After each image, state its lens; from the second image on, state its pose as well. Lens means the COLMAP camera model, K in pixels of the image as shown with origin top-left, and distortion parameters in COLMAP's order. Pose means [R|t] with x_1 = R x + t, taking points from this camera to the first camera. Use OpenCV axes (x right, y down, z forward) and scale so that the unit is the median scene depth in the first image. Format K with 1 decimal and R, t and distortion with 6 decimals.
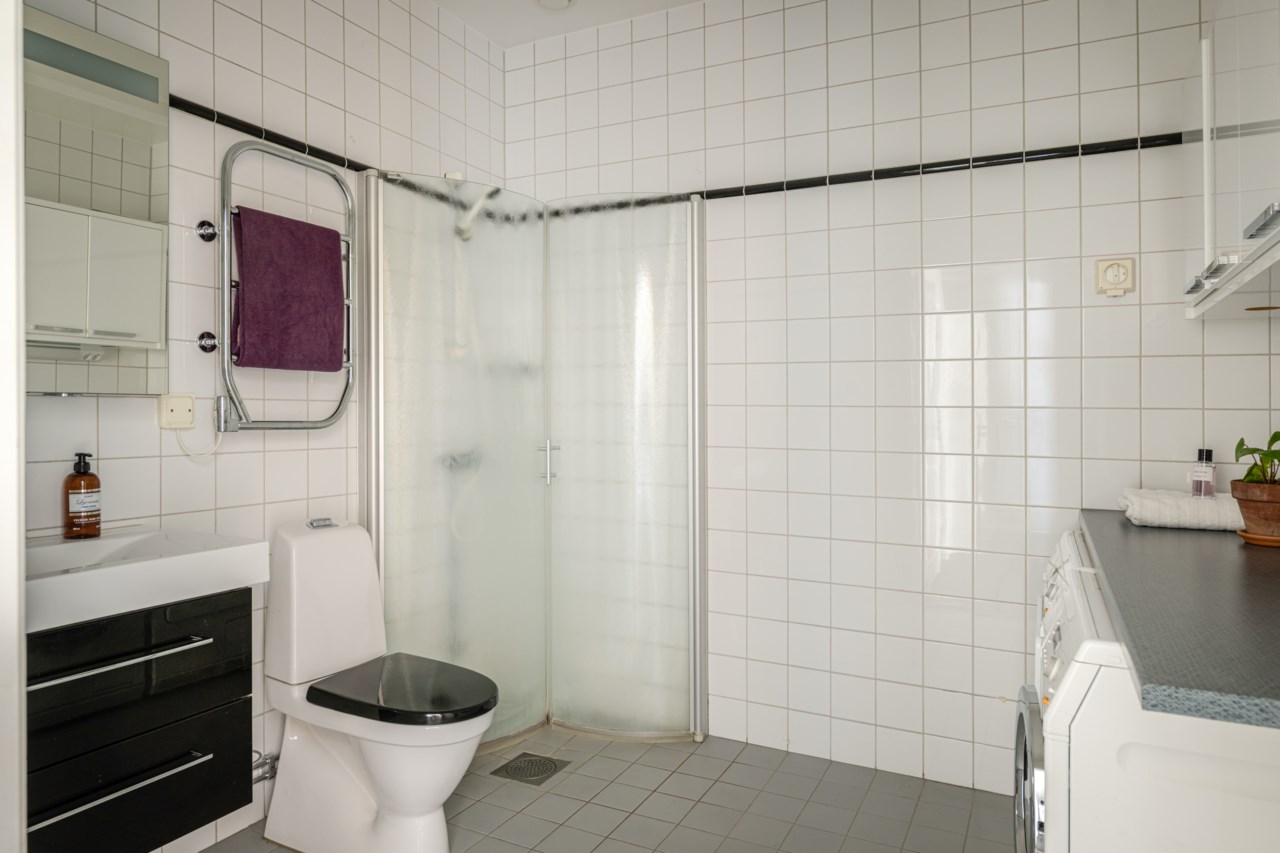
lens RADIAL K [[891.1, 0, 640.0], [0, 891.1, 426.5], [0, 0, 1]] dist [0.000372, 0.001361]
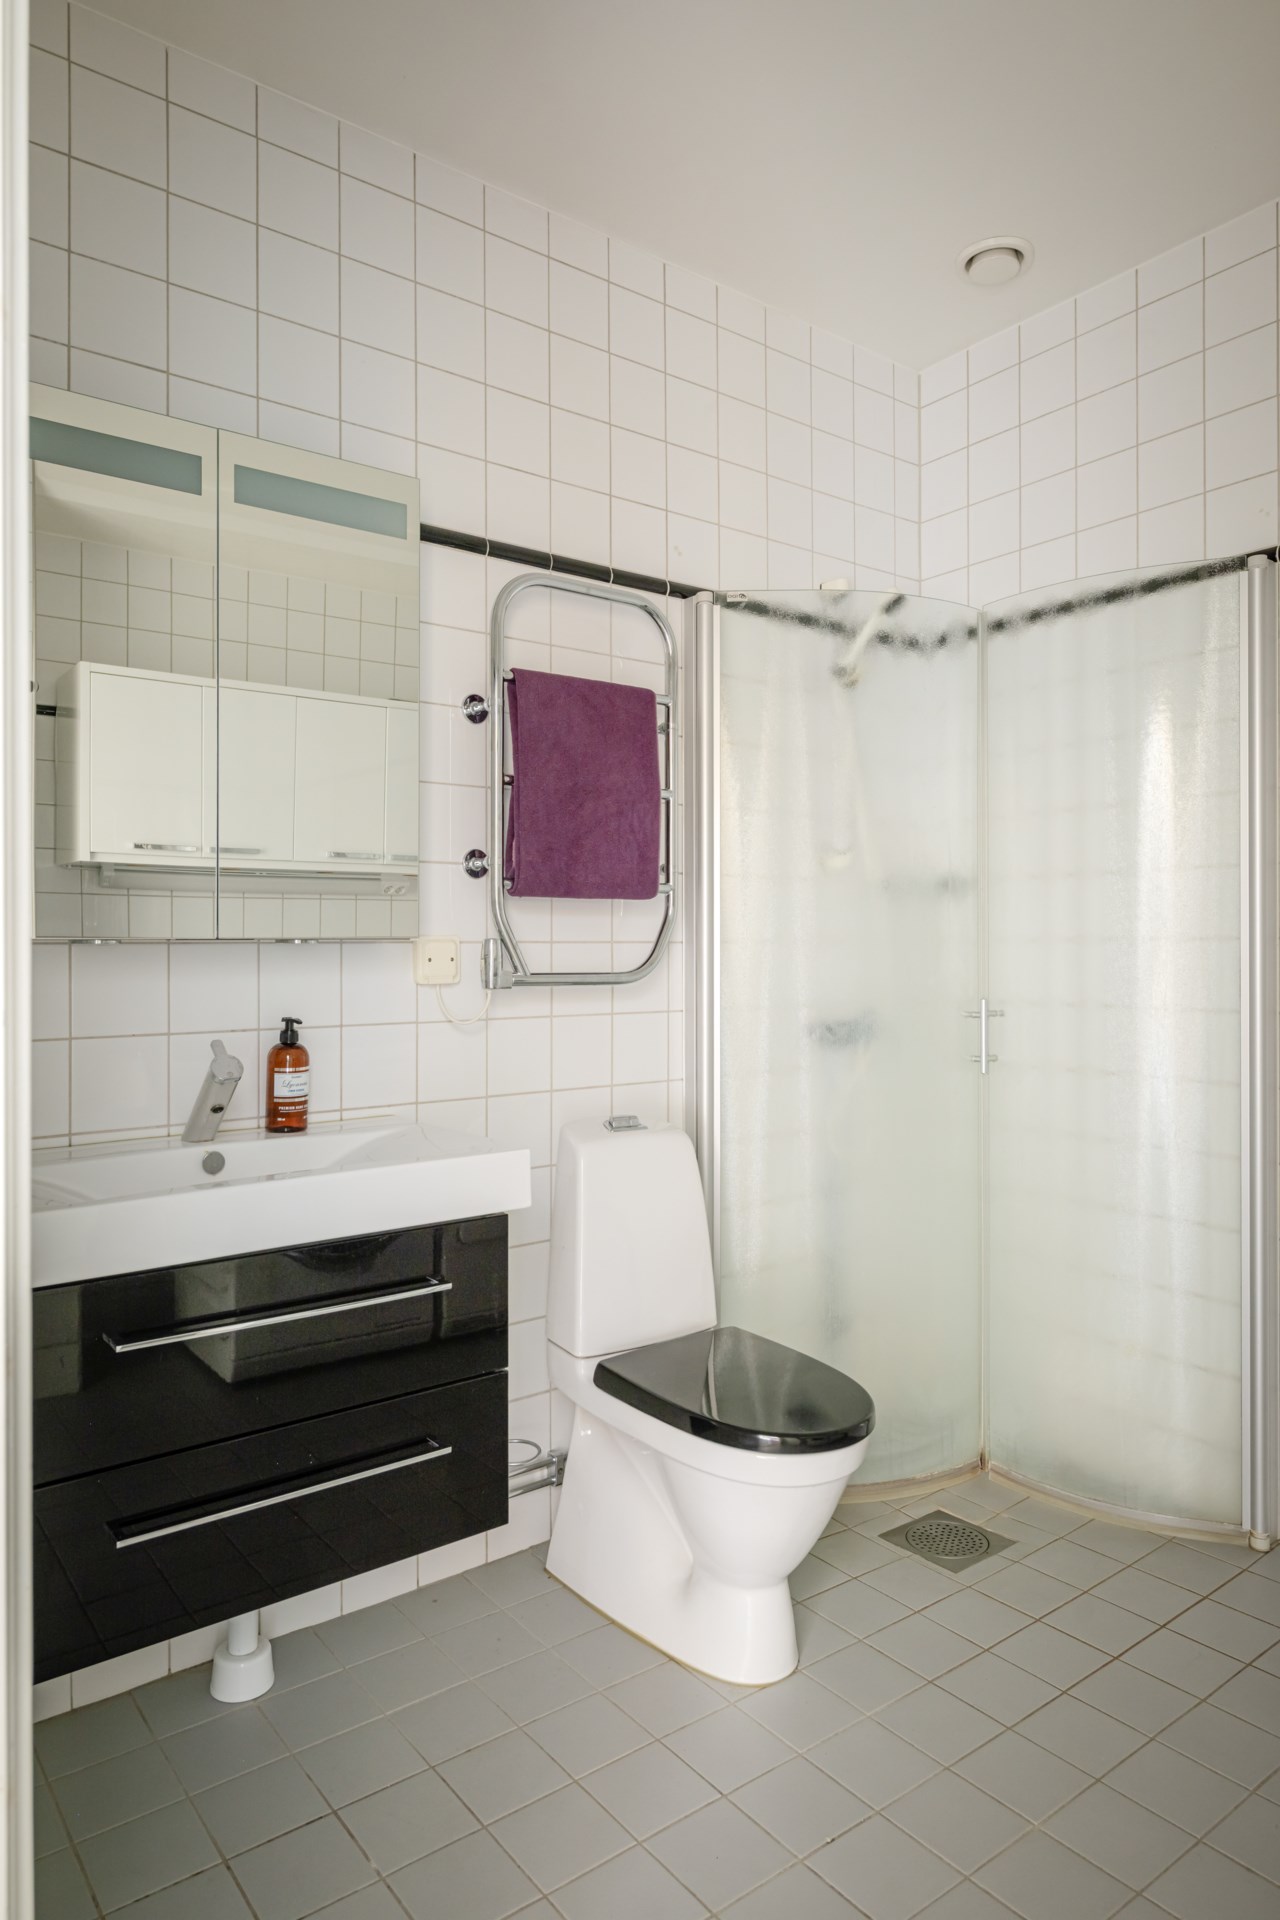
lens RADIAL K [[1253.4, 0, 640.4], [0, 1253.4, 980.8], [0, 0, 1]] dist [-0.000010, 0.003652]
pose [[0.889822, -0.002542, -0.456301, 0.085896], [0.006696, 0.999950, 0.007488, -0.006551], [0.456259, -0.009719, 0.889794, 0.150439]]
